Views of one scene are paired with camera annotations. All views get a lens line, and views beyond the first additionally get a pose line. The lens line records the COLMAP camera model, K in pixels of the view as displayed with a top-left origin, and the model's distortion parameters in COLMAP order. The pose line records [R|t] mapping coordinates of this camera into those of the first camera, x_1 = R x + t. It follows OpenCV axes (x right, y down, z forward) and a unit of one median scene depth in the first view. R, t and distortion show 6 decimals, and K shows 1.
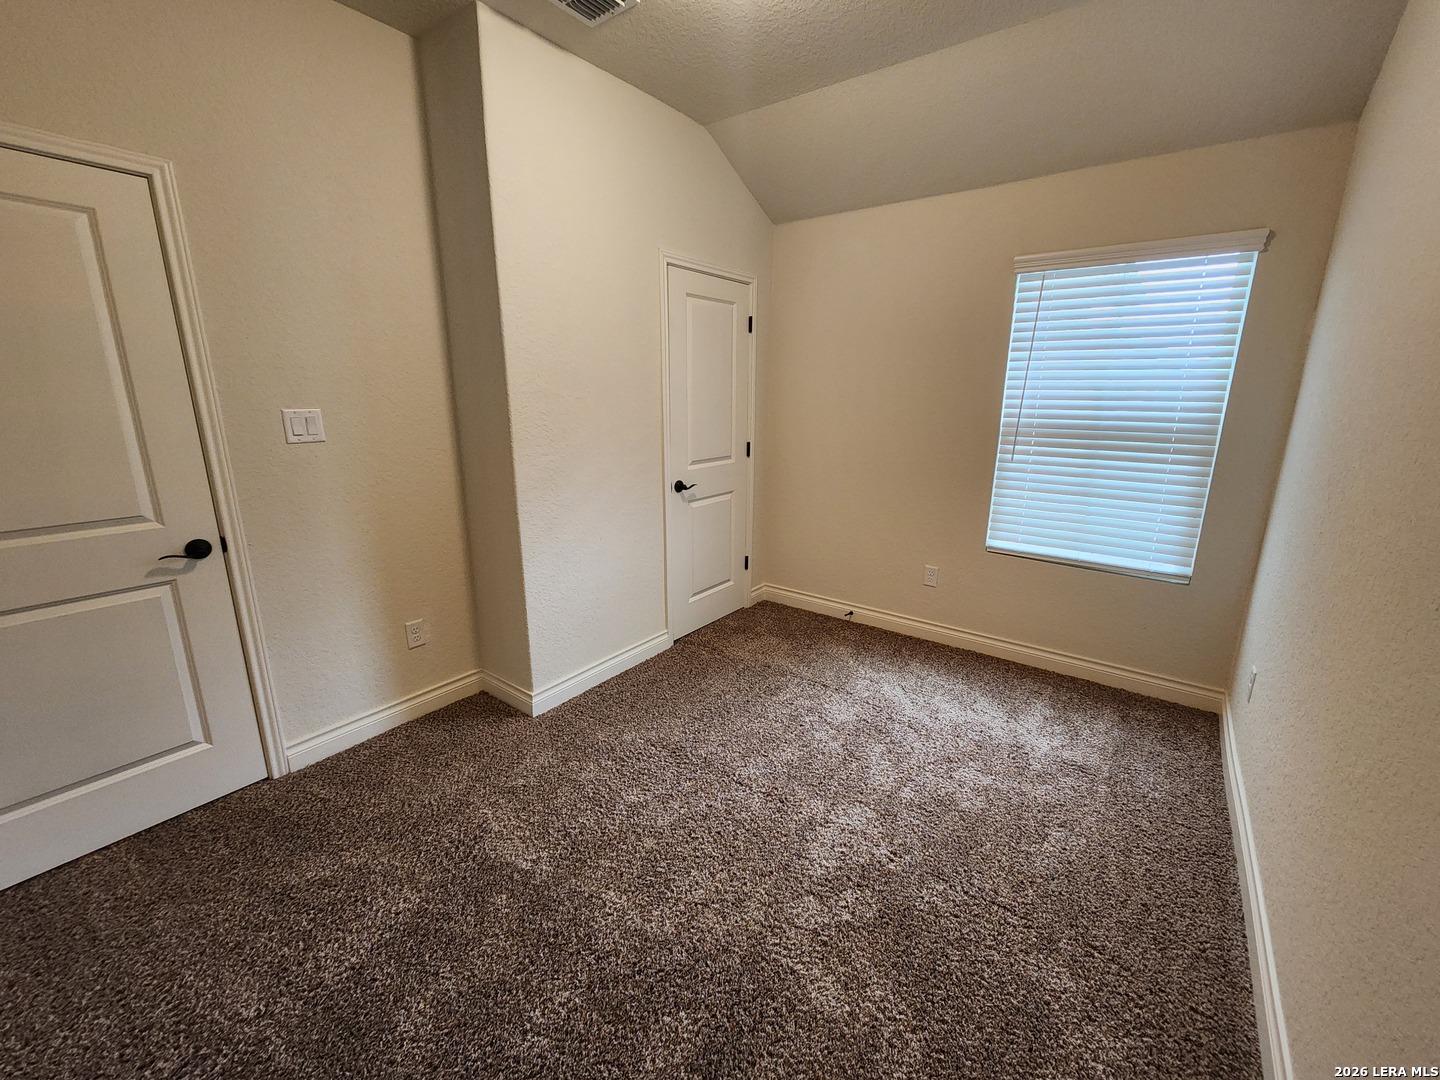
lens RADIAL K [[586.6, 0, 725.9], [0, 586.6, 536.4], [0, 0, 1]] dist [0.000122, -0.000146]
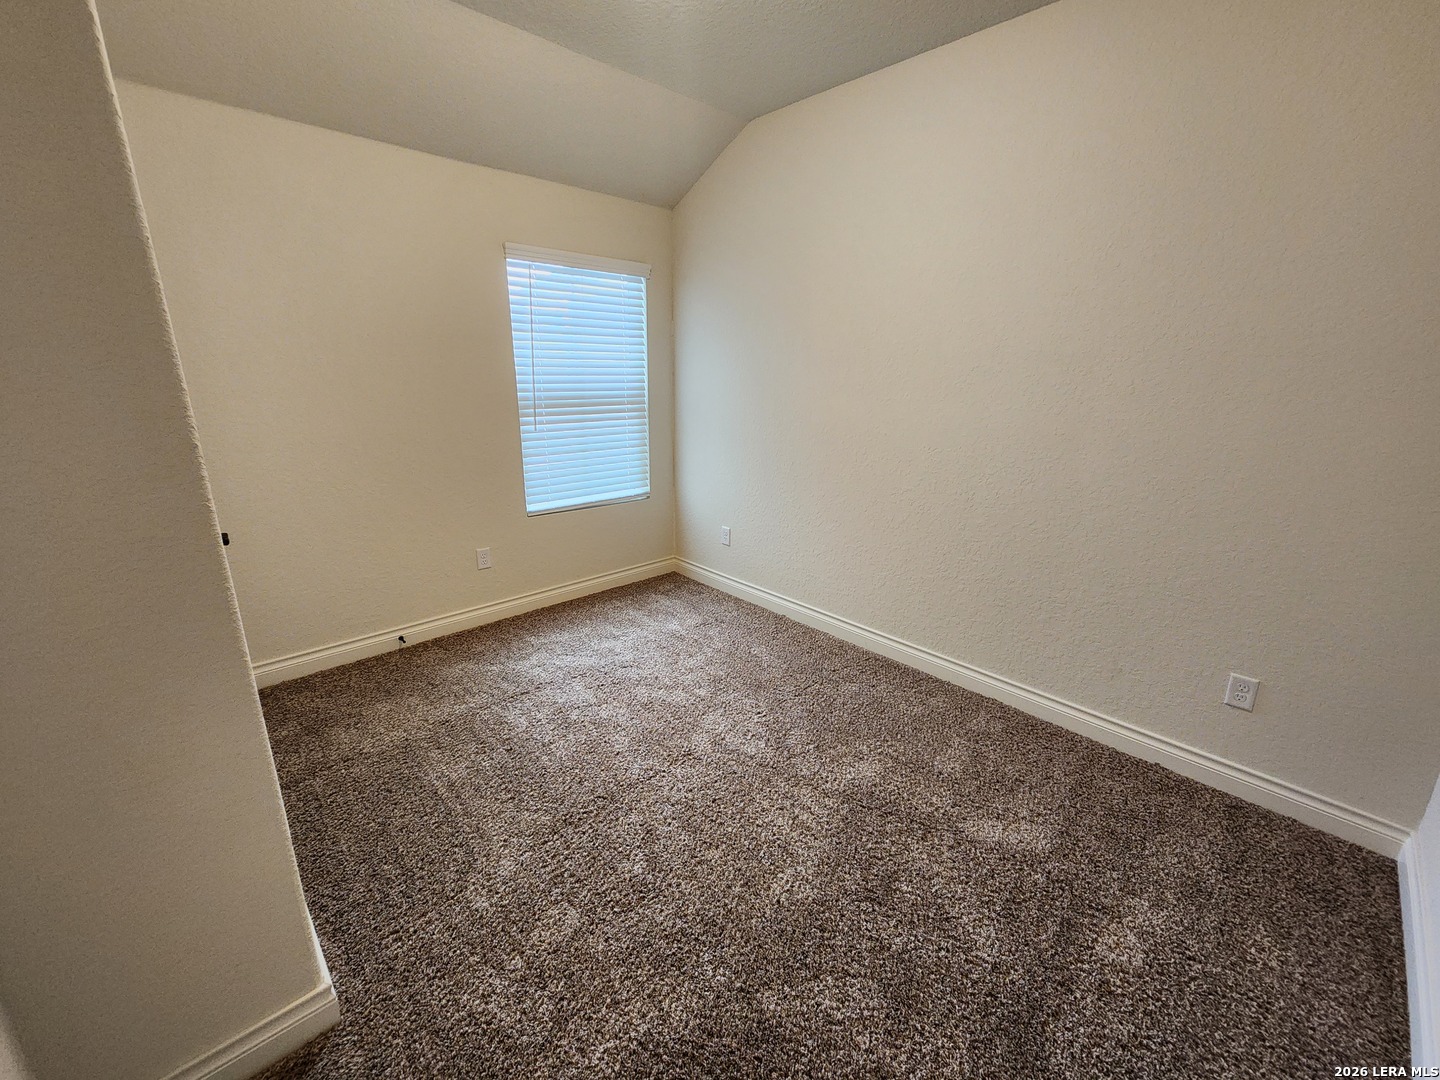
lens RADIAL K [[587.5, 0, 731.6], [0, 587.5, 534.8], [0, 0, 1]] dist [-0.000343, -0.000412]
pose [[0.161732, -0.271182, 0.948843, -0.599323], [0.229449, 0.945484, 0.231112, -0.120906], [-0.959789, 0.180332, 0.215138, 0.457439]]
